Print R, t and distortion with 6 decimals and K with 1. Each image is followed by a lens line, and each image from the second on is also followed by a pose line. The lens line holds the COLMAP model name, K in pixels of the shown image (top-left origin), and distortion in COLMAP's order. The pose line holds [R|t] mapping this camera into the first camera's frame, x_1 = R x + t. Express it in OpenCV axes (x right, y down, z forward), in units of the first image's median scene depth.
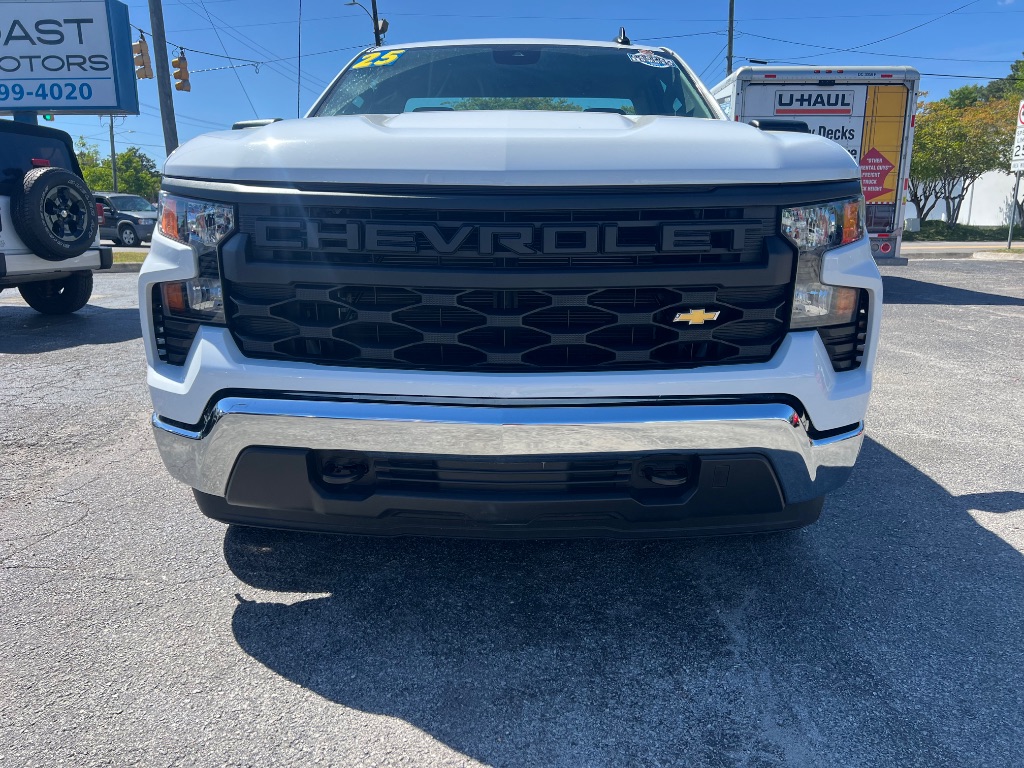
lens RADIAL K [[777.3, 0, 515.2], [0, 777.3, 385.7], [0, 0, 1]] dist [0.070562, -0.083317]
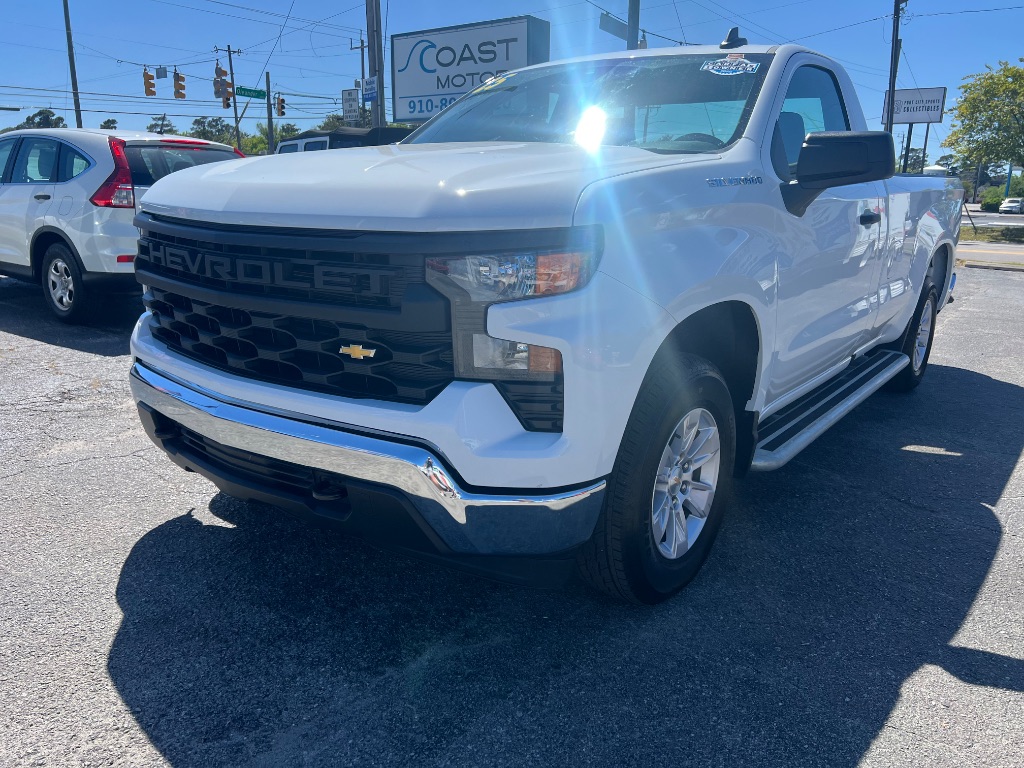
lens RADIAL K [[777.3, 0, 515.2], [0, 777.3, 385.7], [0, 0, 1]] dist [0.070562, -0.083317]
pose [[0.803855, 0.164047, -0.571756, 0.984100], [-0.152682, 0.985918, 0.068216, -0.142150], [0.574895, 0.032461, 0.817583, 0.239157]]
